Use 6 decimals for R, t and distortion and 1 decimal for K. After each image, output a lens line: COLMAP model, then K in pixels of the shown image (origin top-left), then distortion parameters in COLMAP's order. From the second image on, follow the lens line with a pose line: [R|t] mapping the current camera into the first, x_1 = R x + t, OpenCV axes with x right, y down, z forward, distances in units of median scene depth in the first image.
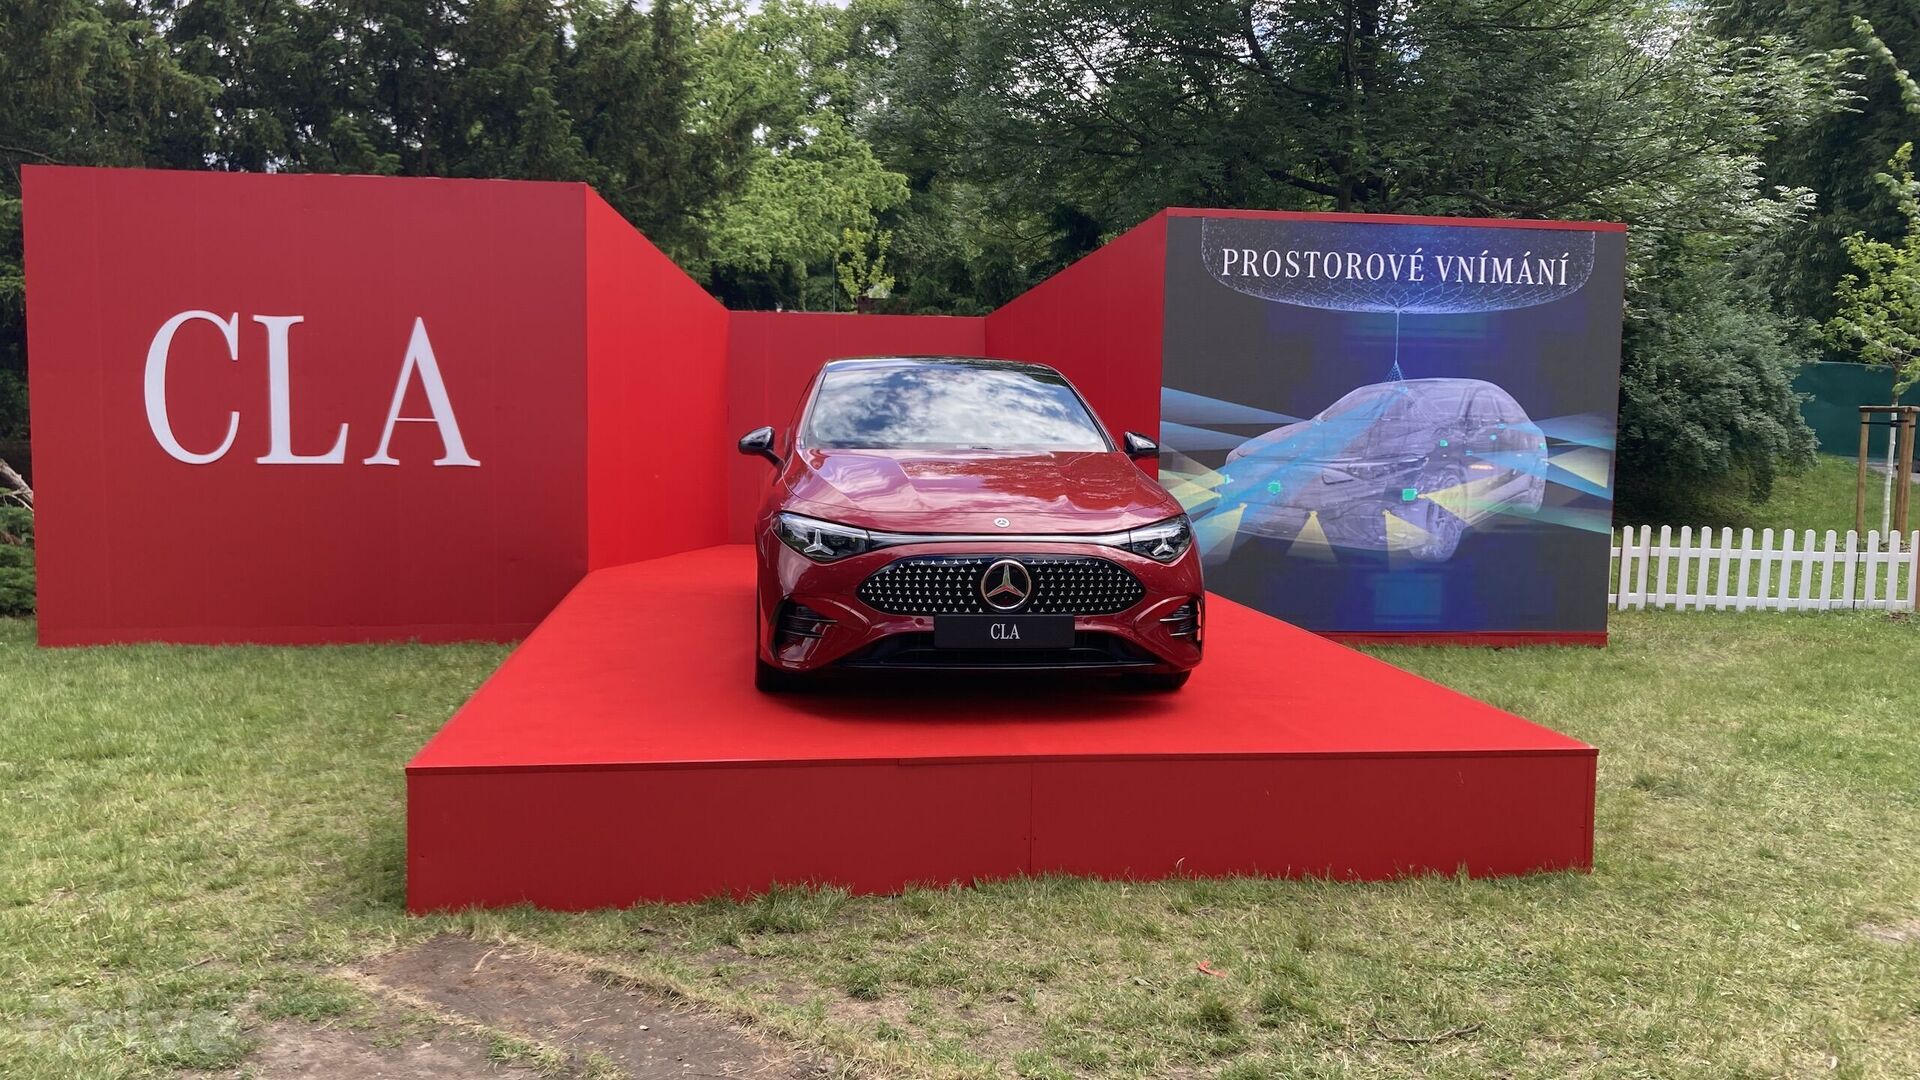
lens RADIAL K [[1649.5, 0, 958.3], [0, 1649.5, 540.1], [0, 0, 1]] dist [-0.006831, -0.001456]
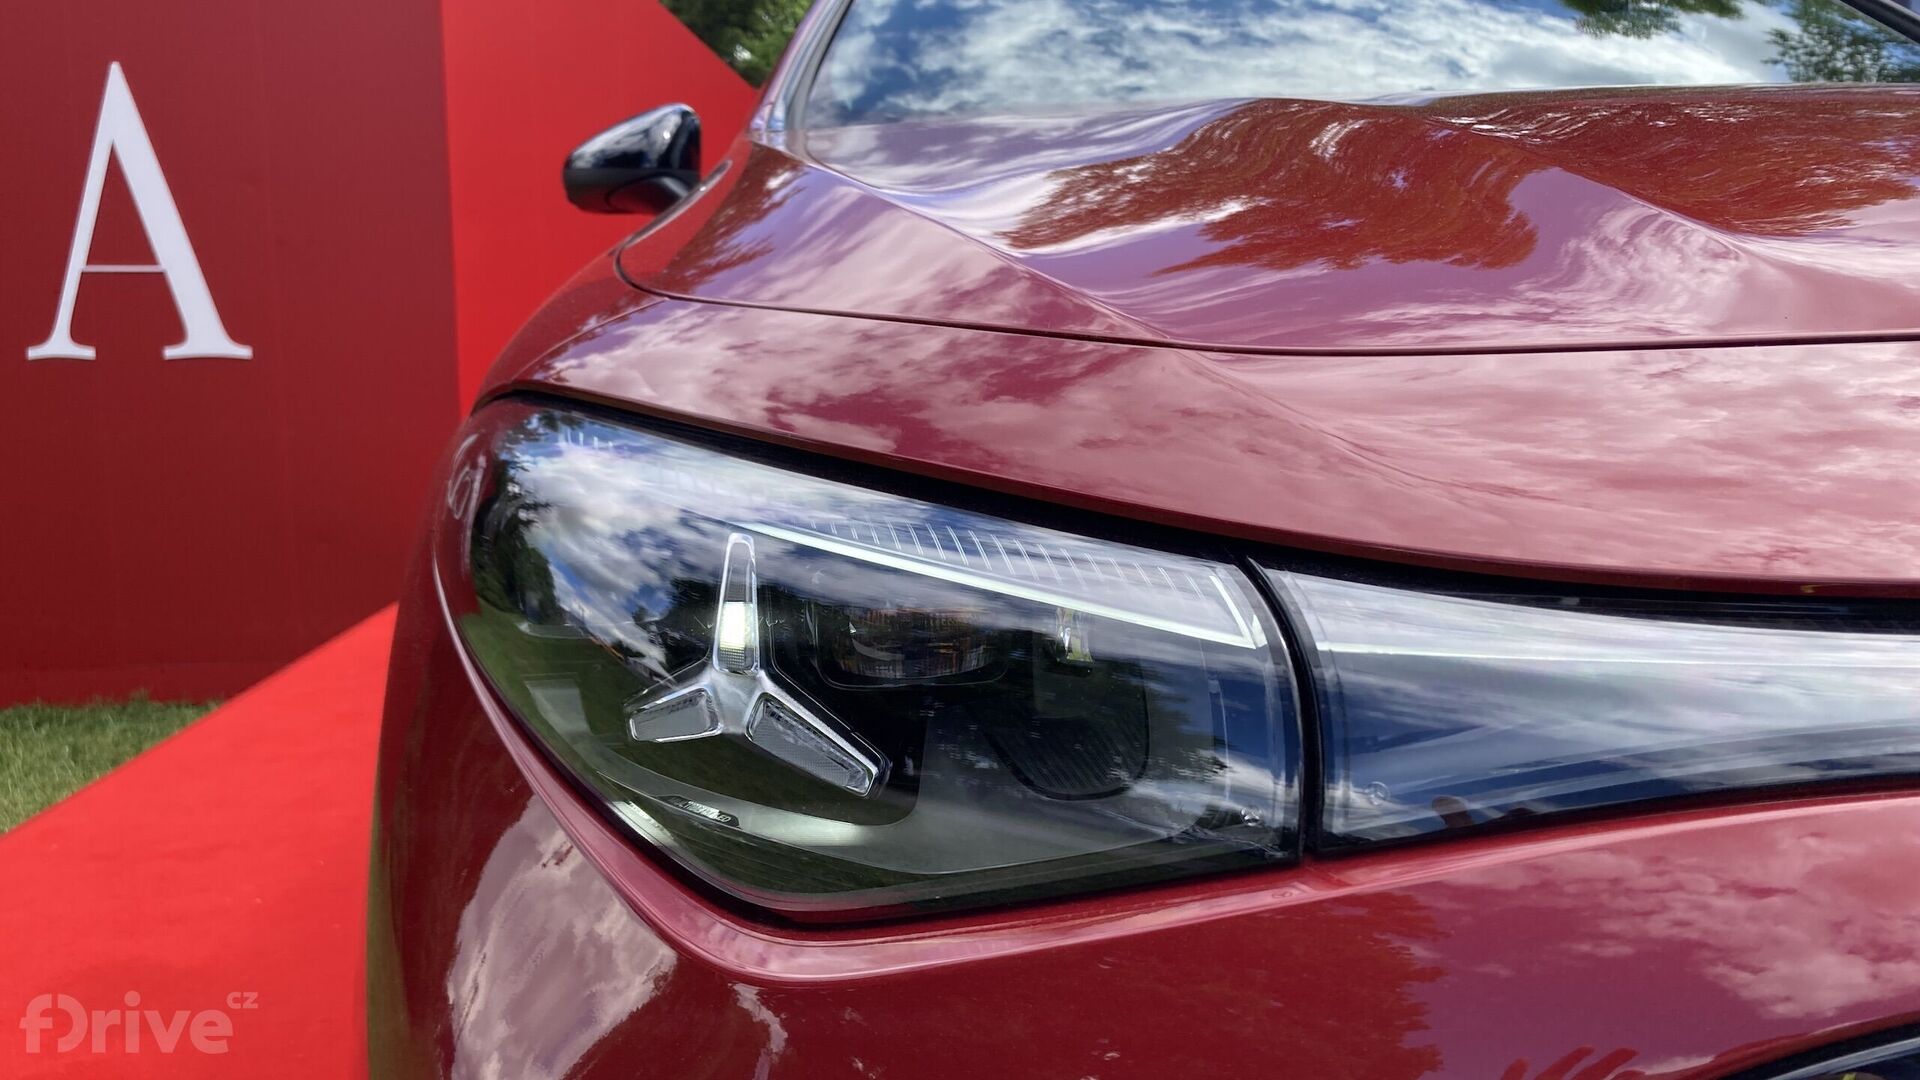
lens RADIAL K [[1649.5, 0, 960.5], [0, 1649.5, 538.9], [0, 0, 1]] dist [-0.006831, -0.001456]
pose [[0.997611, -0.013096, -0.067822, -0.036172], [0.015923, 0.999019, 0.041310, -0.006109], [0.067214, -0.042291, 0.996842, 0.507026]]
